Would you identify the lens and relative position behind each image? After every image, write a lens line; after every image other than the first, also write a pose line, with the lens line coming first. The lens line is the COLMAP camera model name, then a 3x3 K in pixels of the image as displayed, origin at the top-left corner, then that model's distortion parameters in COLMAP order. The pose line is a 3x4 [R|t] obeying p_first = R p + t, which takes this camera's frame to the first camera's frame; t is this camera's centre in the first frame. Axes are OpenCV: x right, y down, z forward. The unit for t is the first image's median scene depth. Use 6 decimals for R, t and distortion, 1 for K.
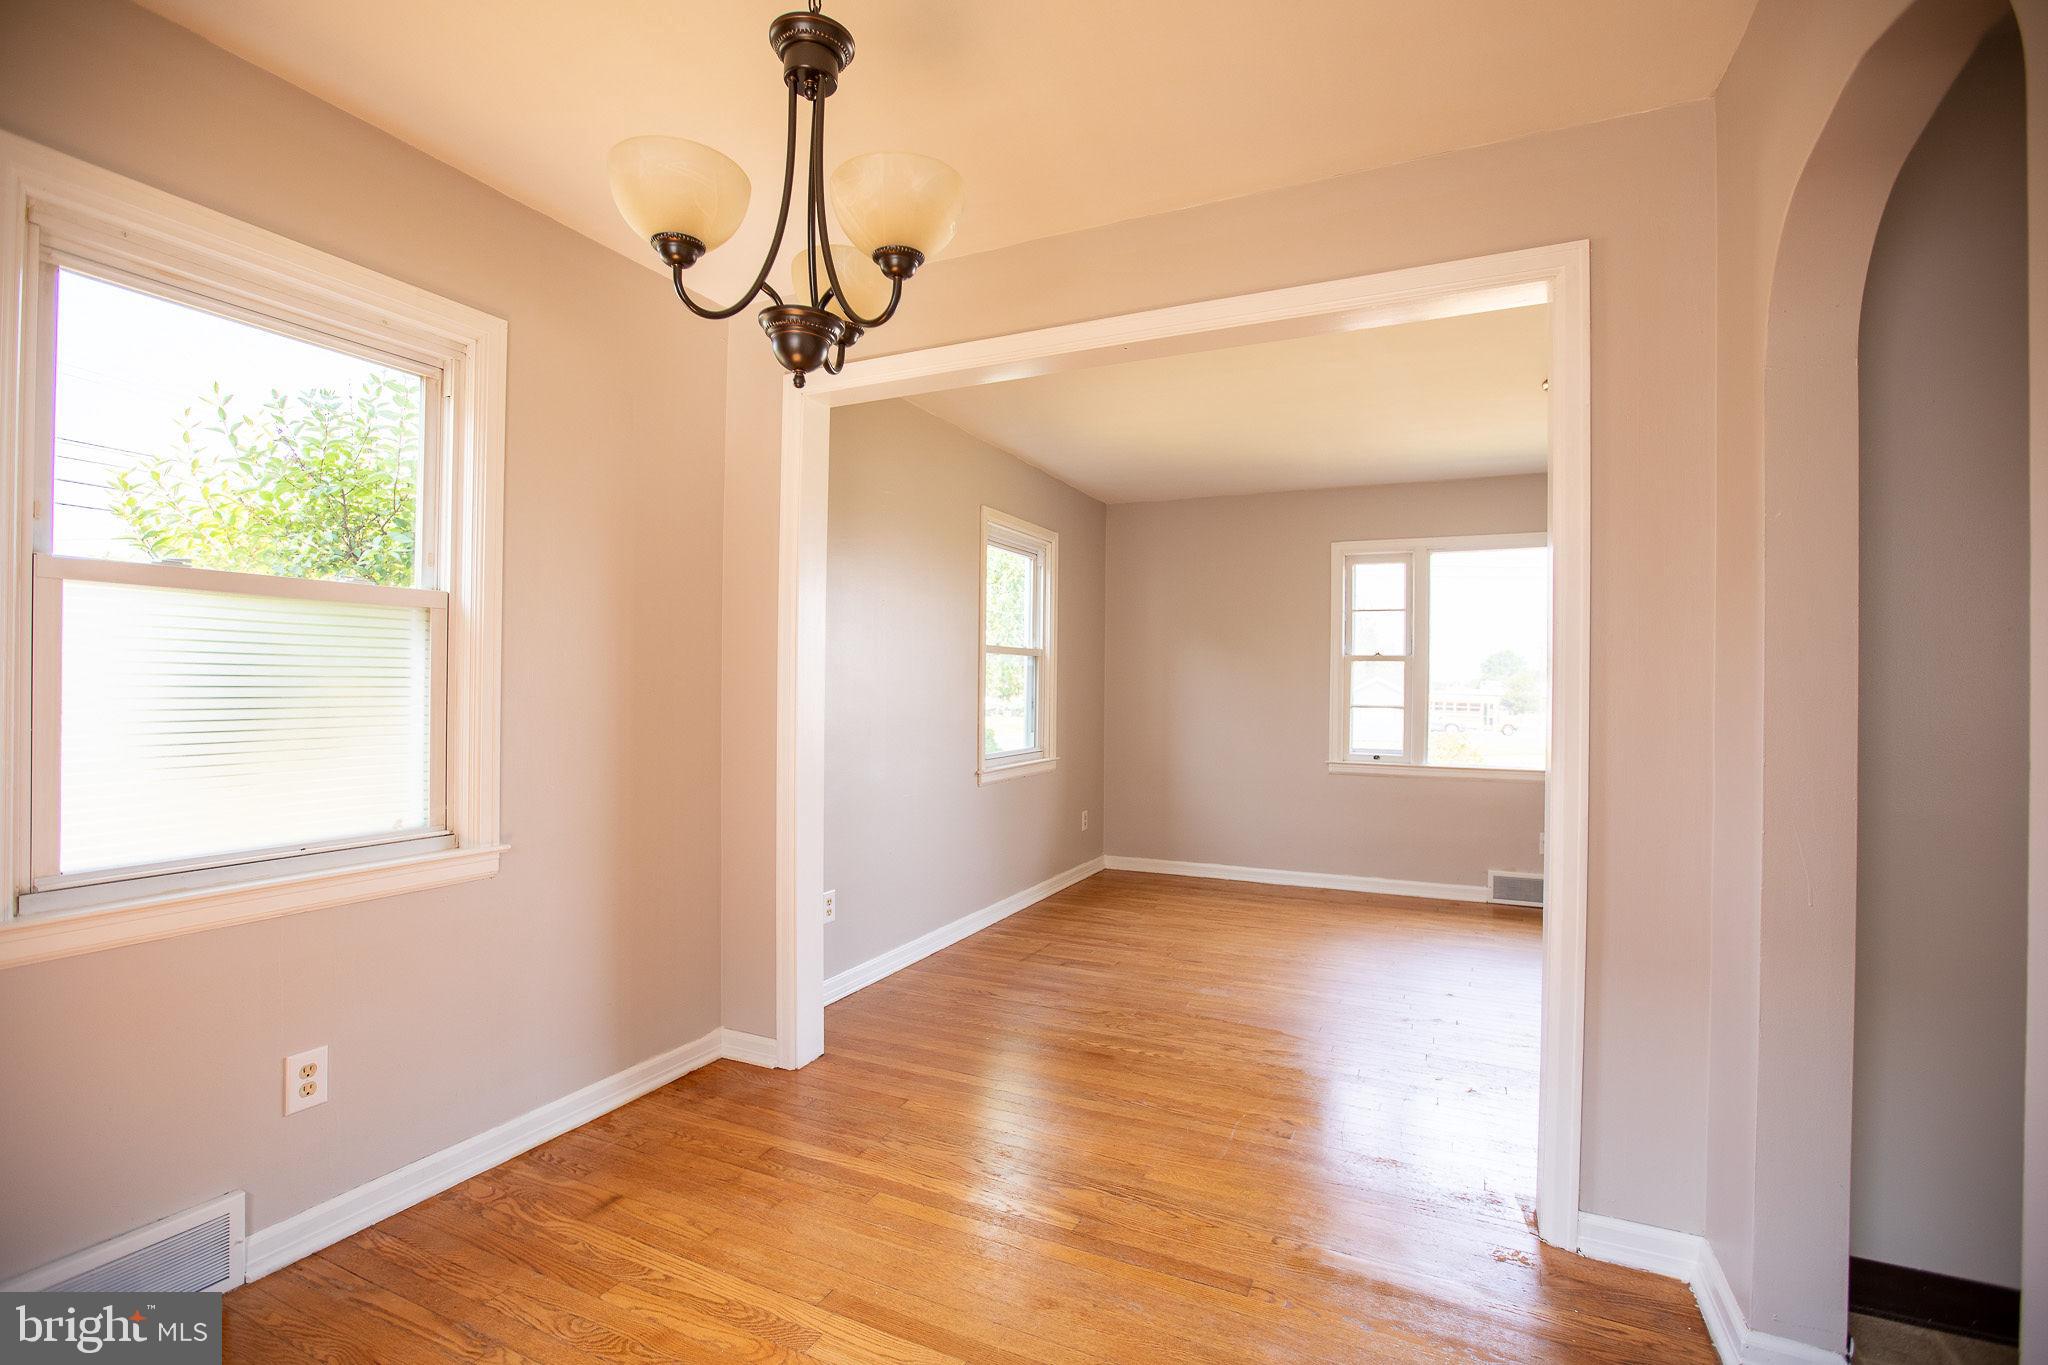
lens RADIAL K [[924.1, 0, 1024.0], [0, 924.1, 682.5], [0, 0, 1]] dist [-0.039495, 0.010495]
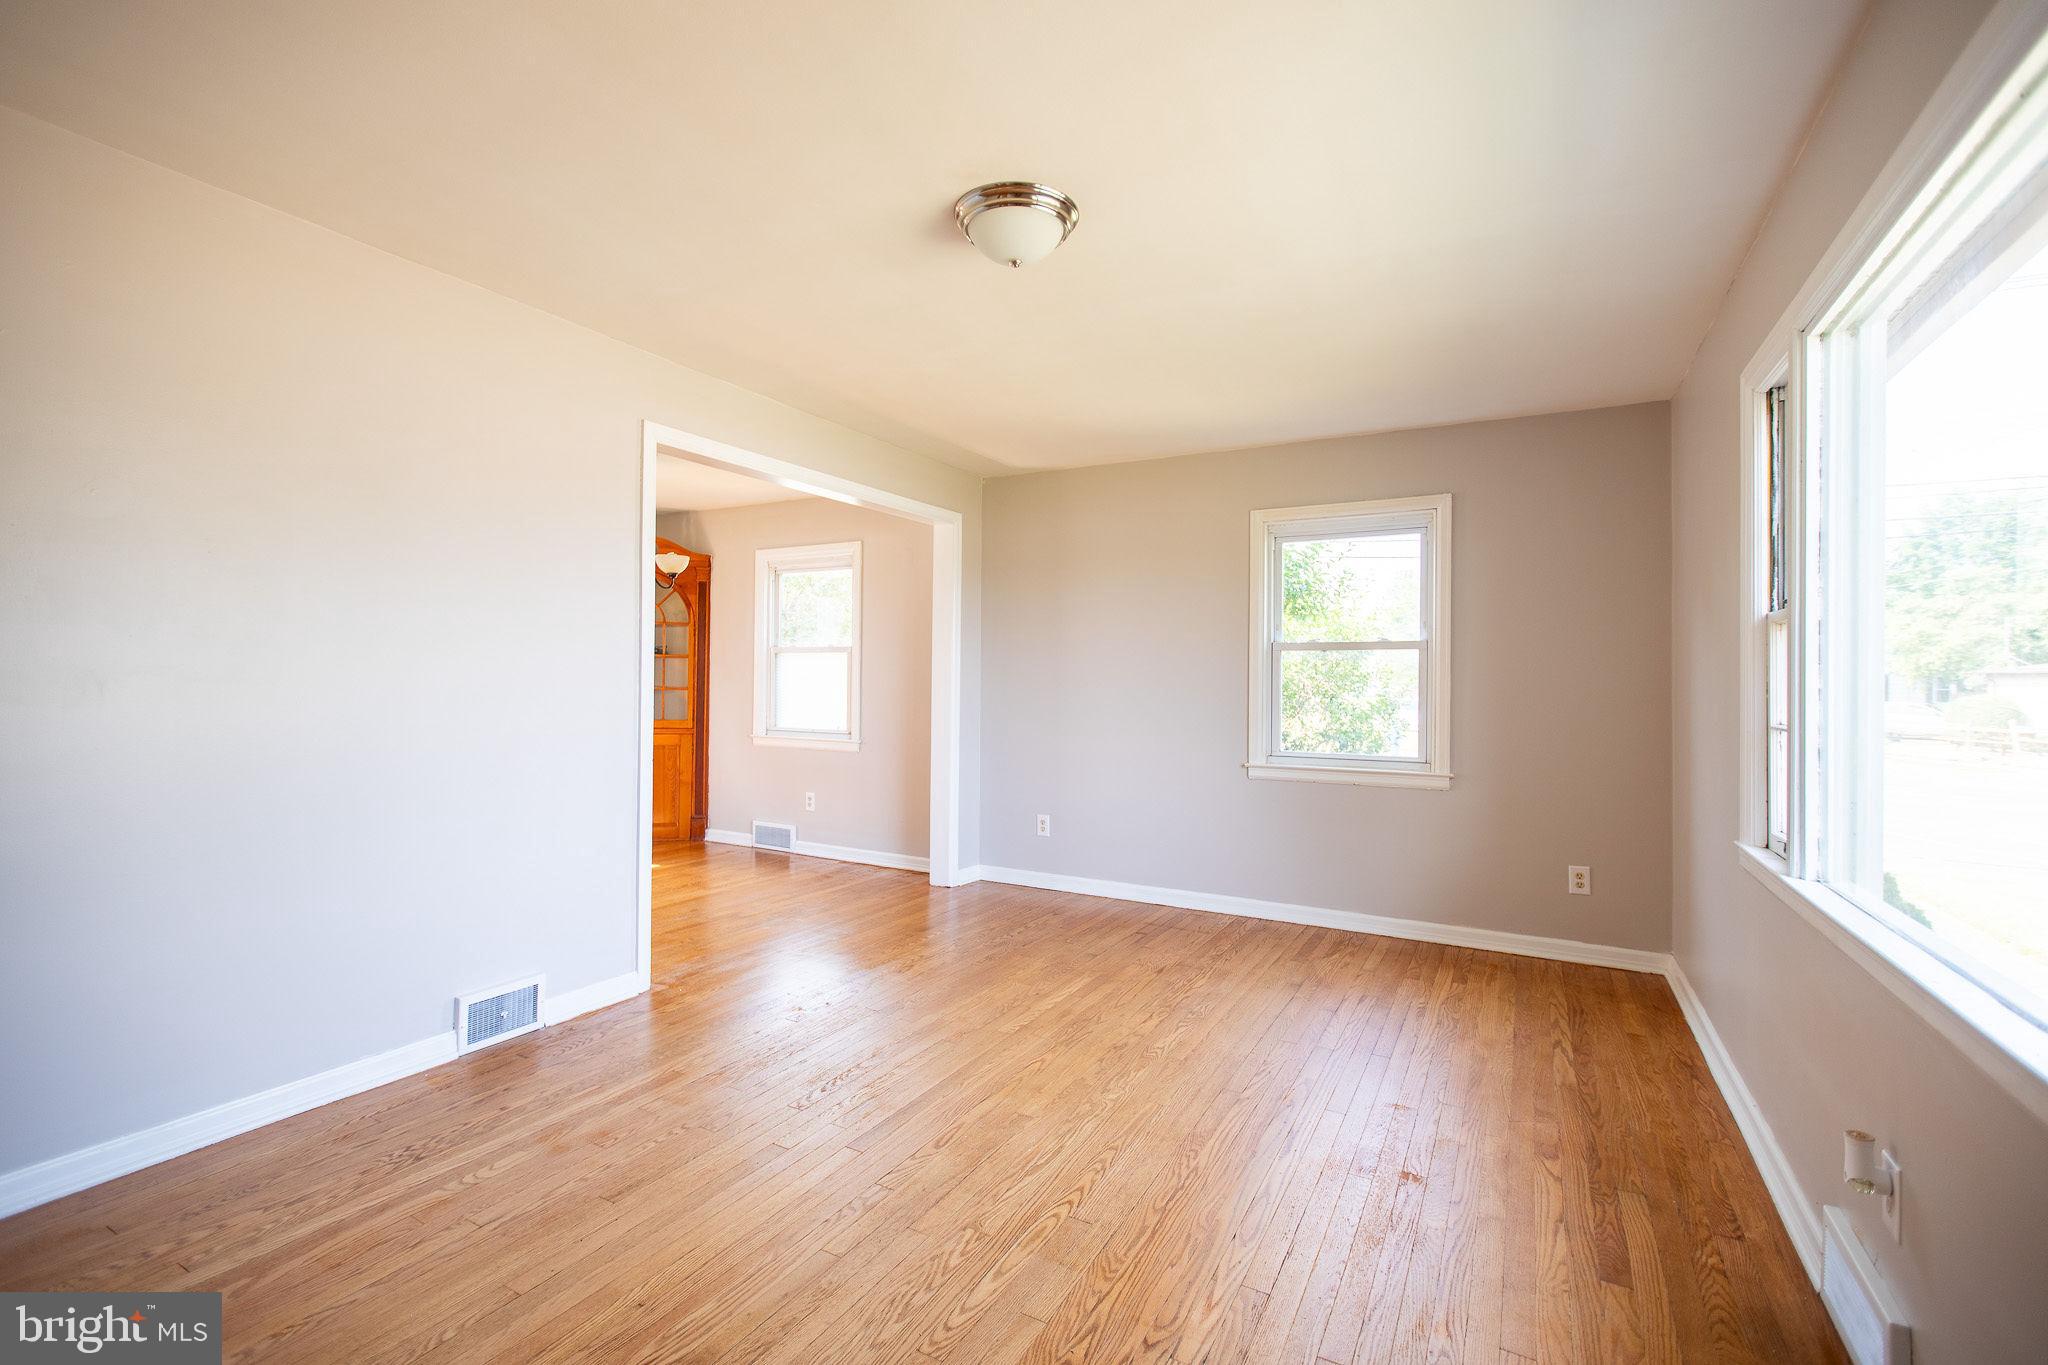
lens RADIAL K [[924.1, 0, 1024.0], [0, 924.1, 682.5], [0, 0, 1]] dist [-0.039495, 0.010495]
pose [[-0.056484, 0.013746, -0.998309, 0.998087], [0.003188, 0.999903, 0.013588, -0.010712], [0.998398, -0.002415, -0.056522, 0.798424]]
